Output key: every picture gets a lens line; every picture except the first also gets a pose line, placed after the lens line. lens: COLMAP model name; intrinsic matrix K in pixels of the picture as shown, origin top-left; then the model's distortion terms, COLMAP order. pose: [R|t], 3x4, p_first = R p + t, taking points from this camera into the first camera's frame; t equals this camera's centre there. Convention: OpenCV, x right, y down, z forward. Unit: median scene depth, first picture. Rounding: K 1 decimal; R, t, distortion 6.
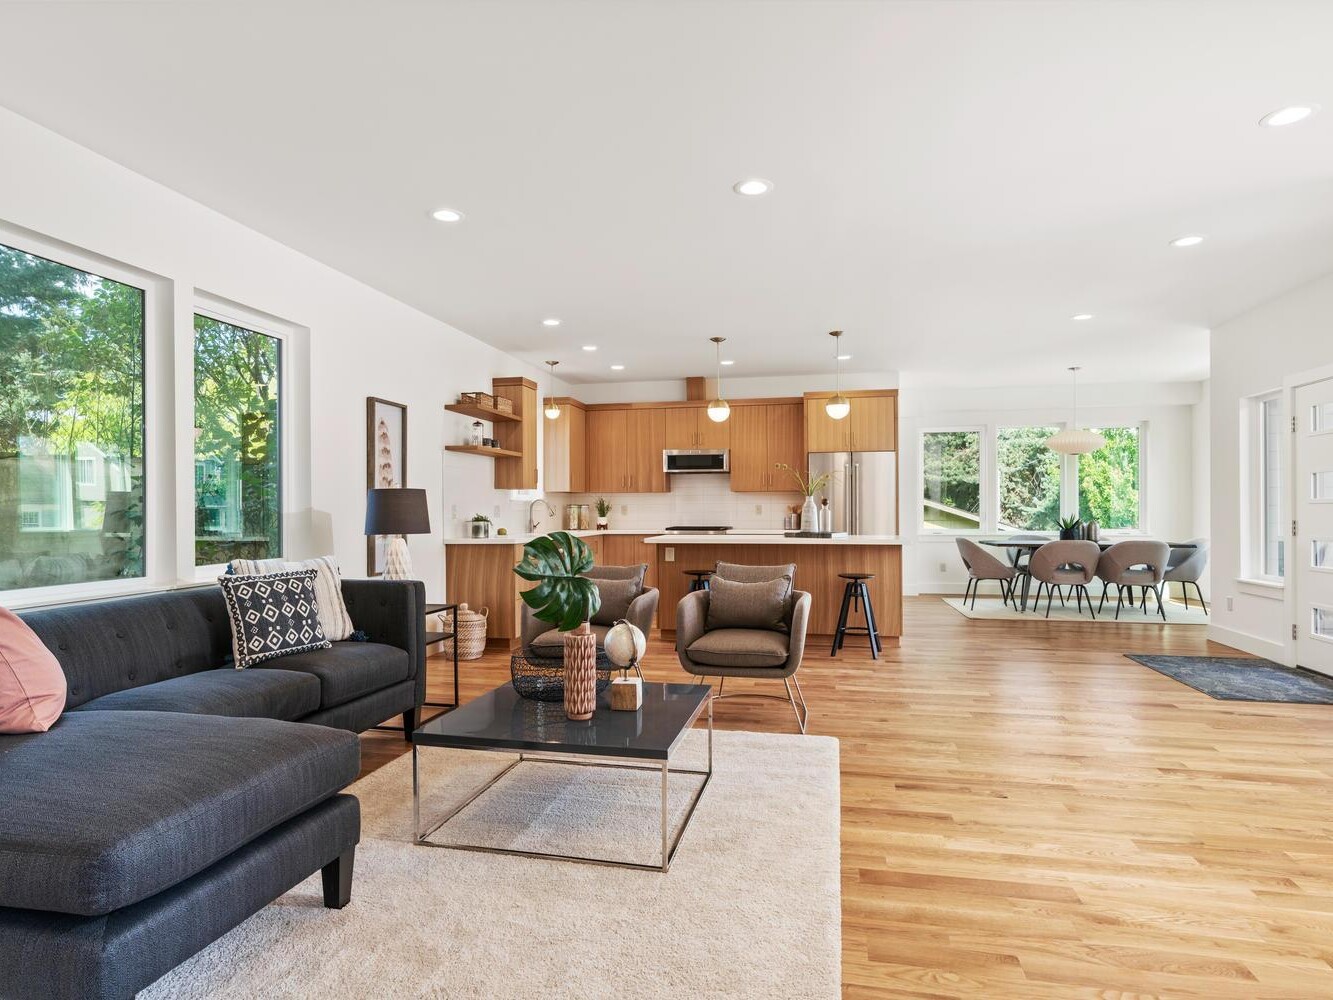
lens RADIAL K [[781.1, 0, 652.2], [0, 781.1, 502.1], [0, 0, 1]] dist [-0.014242, 0.006094]
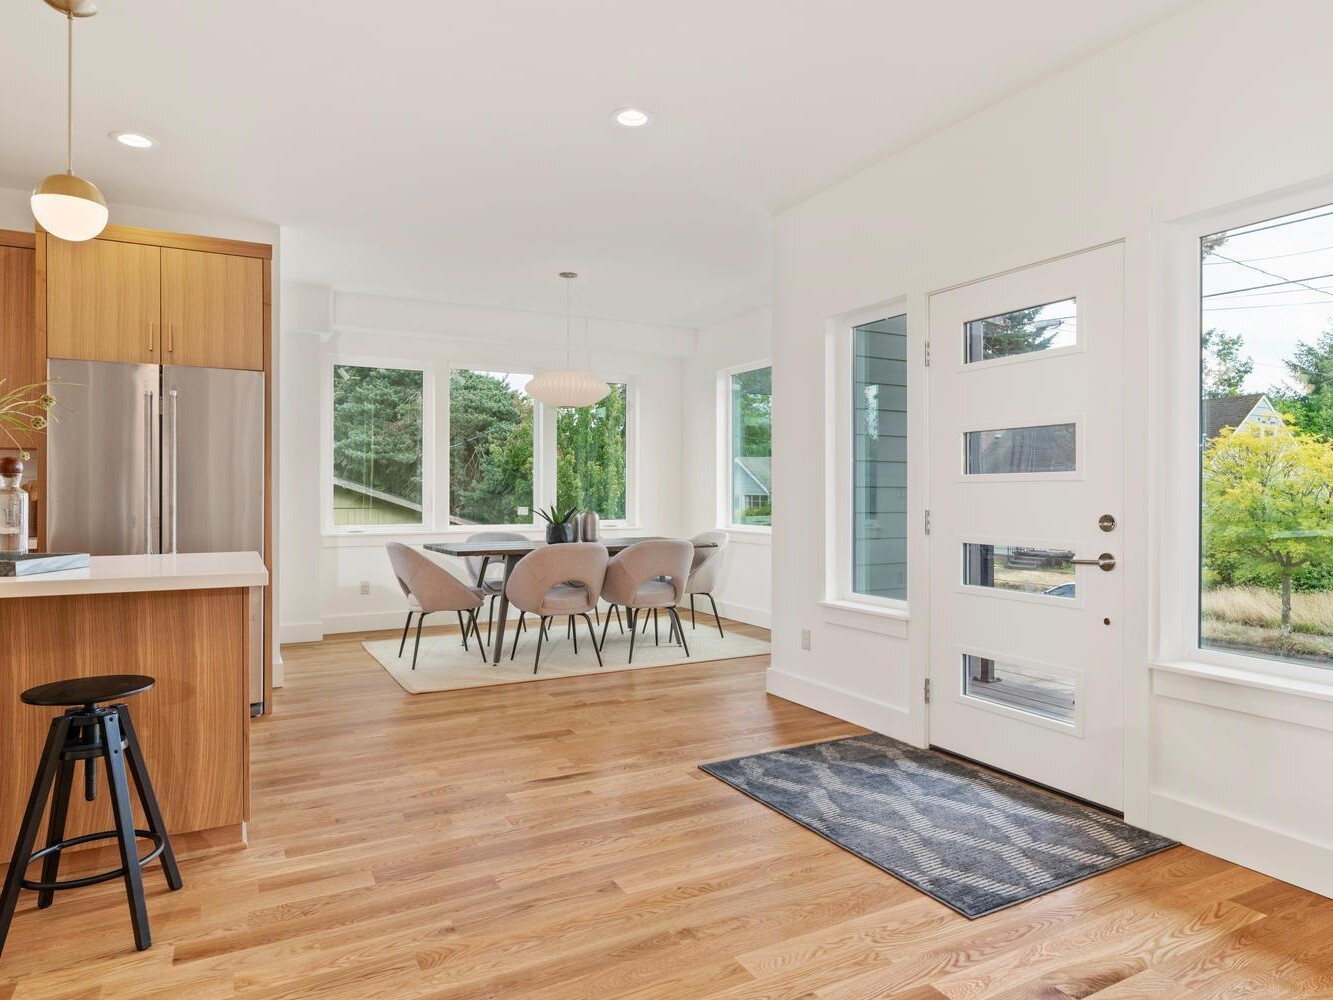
lens RADIAL K [[825.1, 0, 667.0], [0, 825.1, 493.2], [0, 0, 1]] dist [-0.009803, 0.004944]
pose [[0.763941, 0.003130, 0.645279, 0.160126], [-0.008656, 0.999948, 0.005396, 0.004893], [-0.645228, -0.009708, 0.763928, 0.414241]]
